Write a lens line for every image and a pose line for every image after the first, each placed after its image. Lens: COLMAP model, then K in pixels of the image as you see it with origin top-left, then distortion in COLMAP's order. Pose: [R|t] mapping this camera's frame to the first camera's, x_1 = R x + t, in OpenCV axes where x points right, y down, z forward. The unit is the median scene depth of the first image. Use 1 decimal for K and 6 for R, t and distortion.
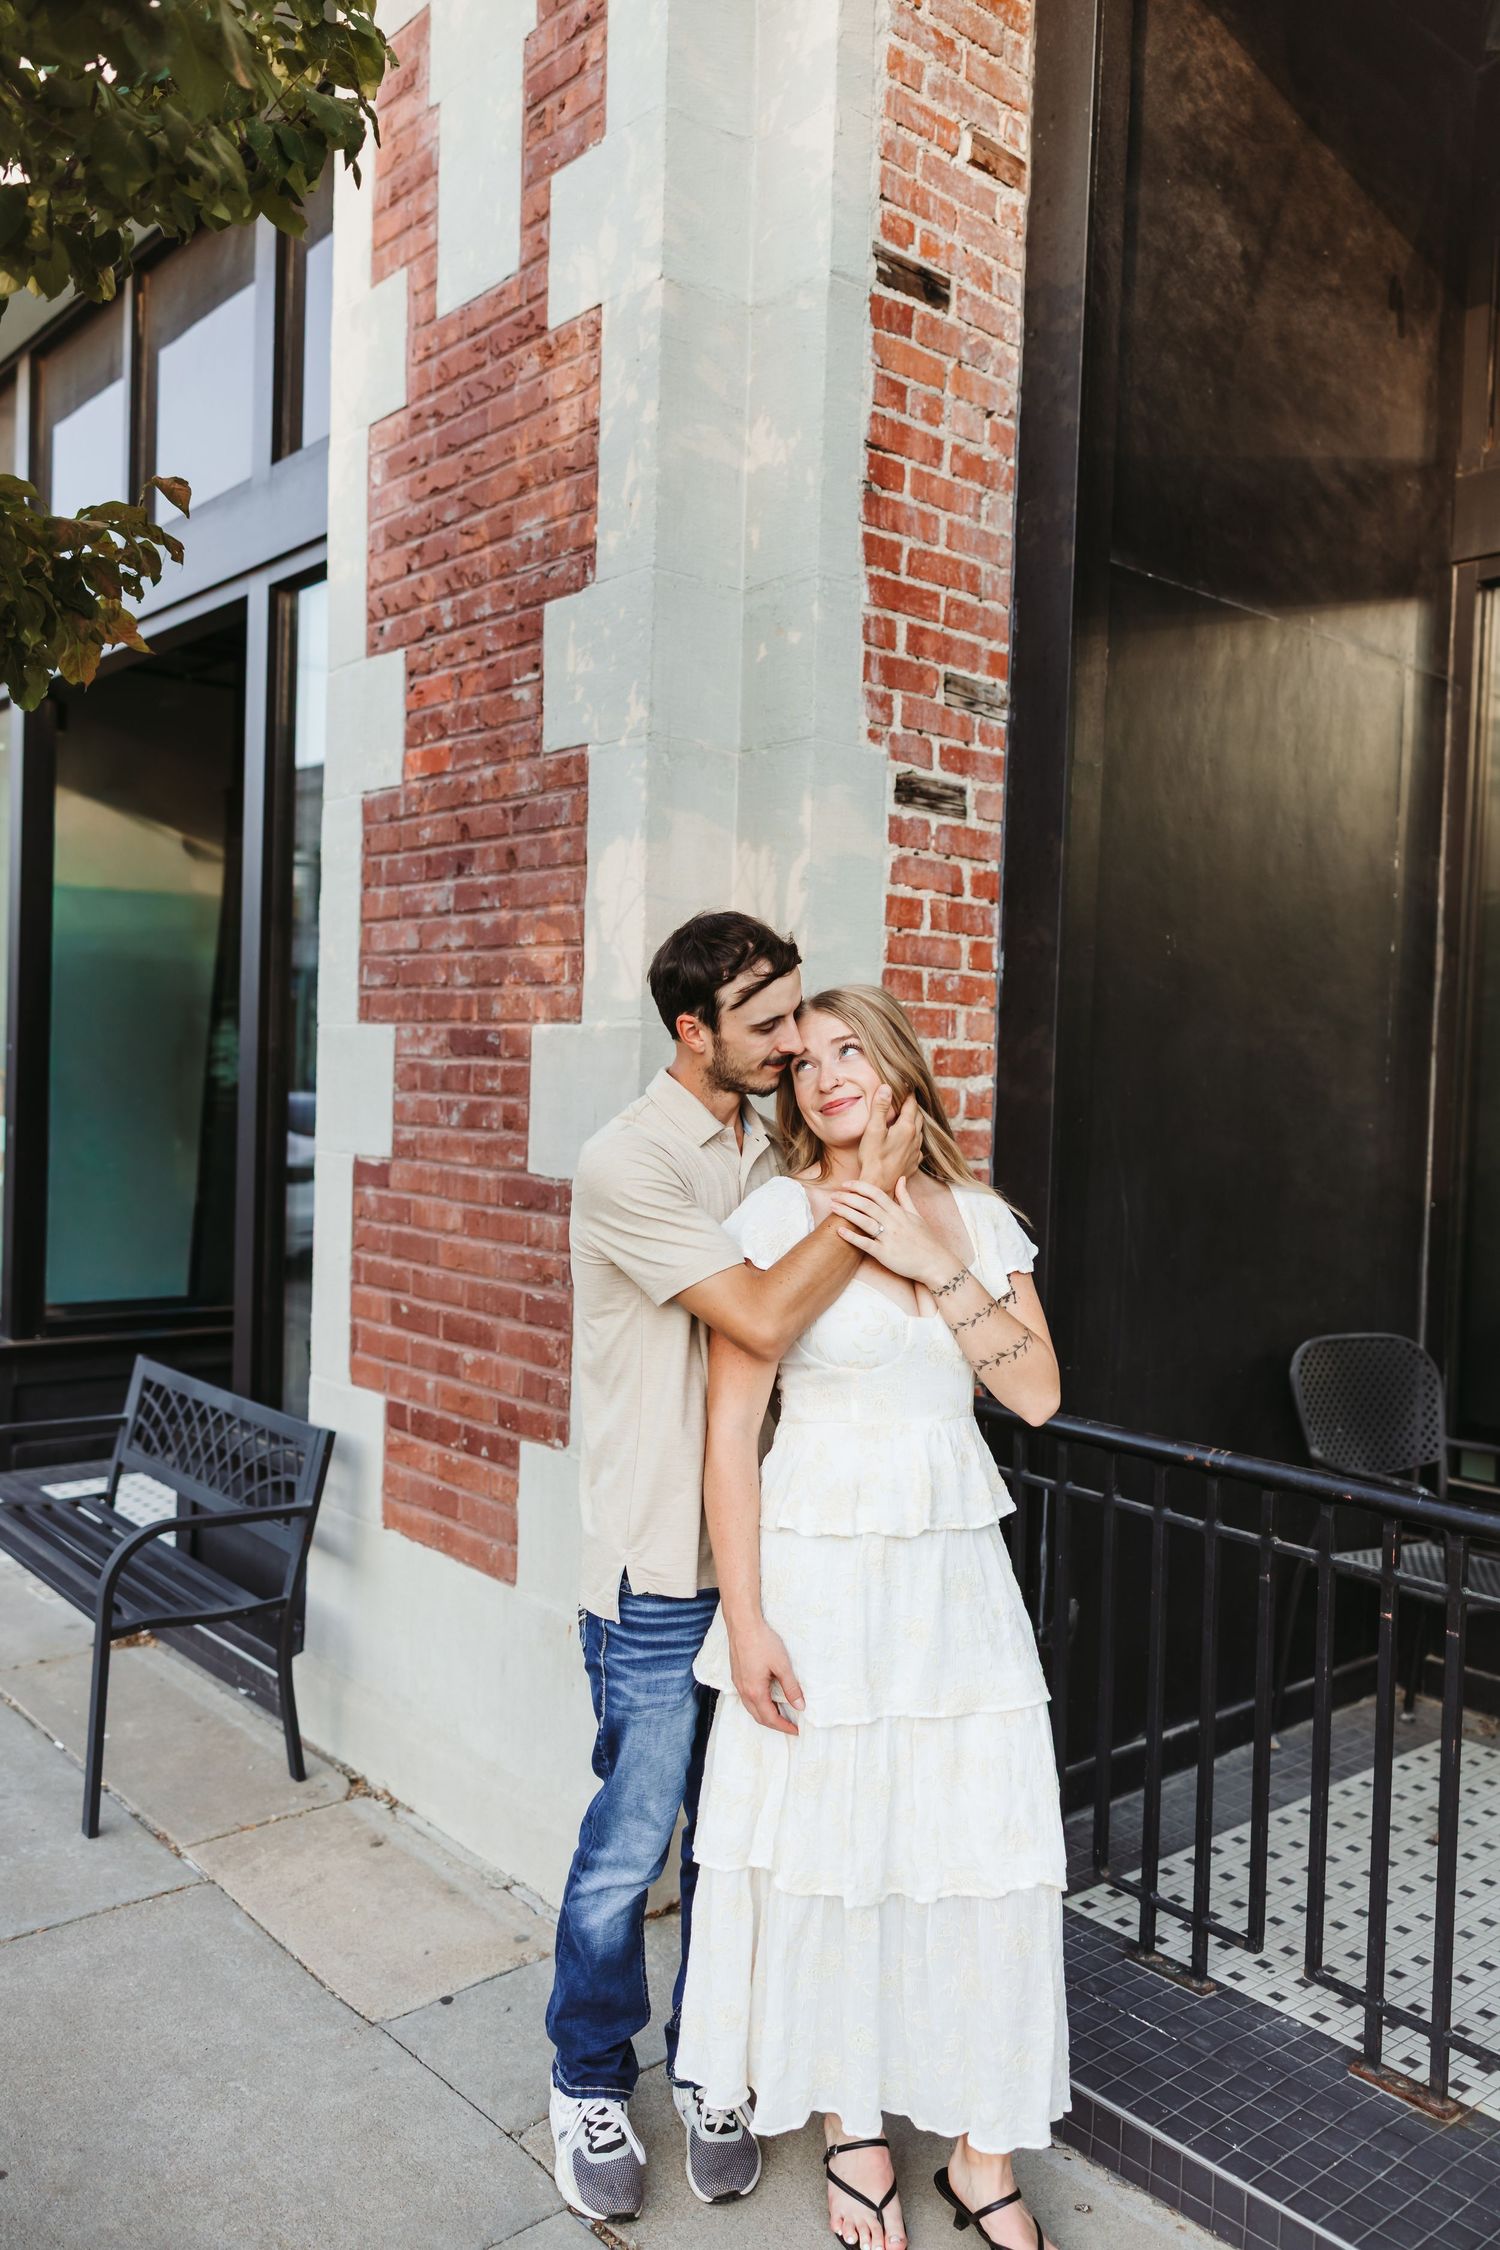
lens RADIAL K [[1720.6, 0, 739.3], [0, 1720.6, 1134.0], [0, 0, 1]] dist [-0.008817, 0.003496]
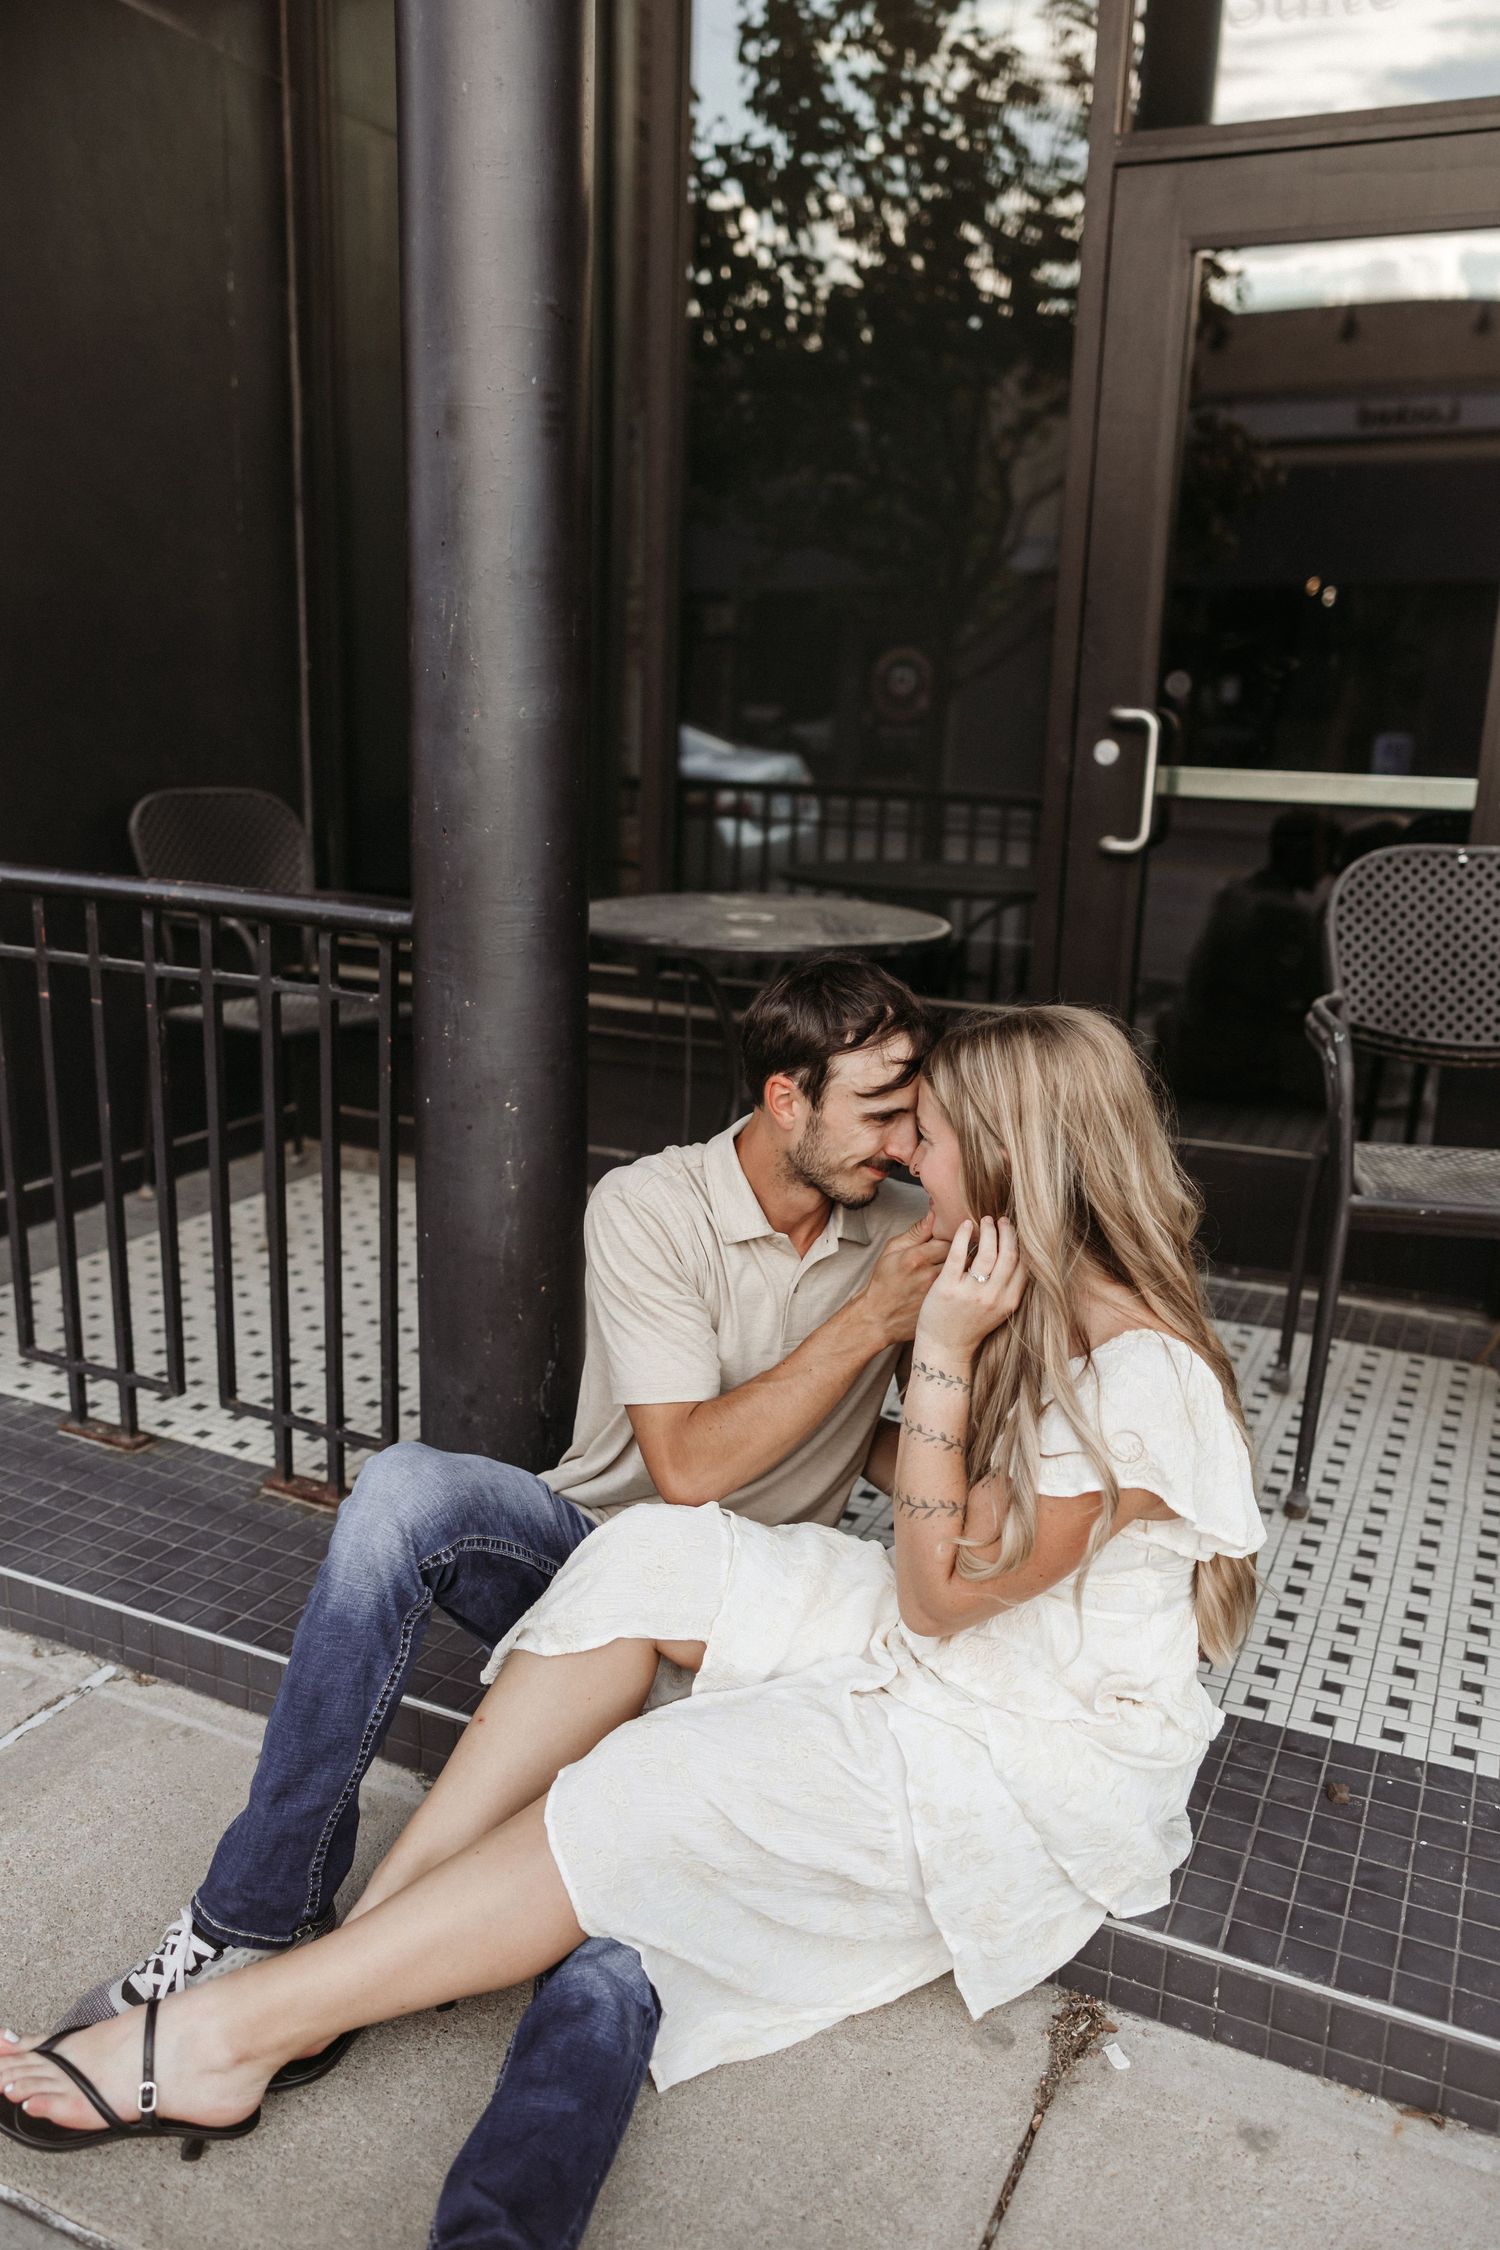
lens RADIAL K [[1720.6, 0, 739.3], [0, 1720.6, 1134.0], [0, 0, 1]] dist [-0.008817, 0.003496]
pose [[0.906565, -0.110369, 0.407381, 0.212465], [0.015826, 0.973415, 0.228502, 0.089128], [-0.421770, -0.200704, 0.884210, -0.044672]]
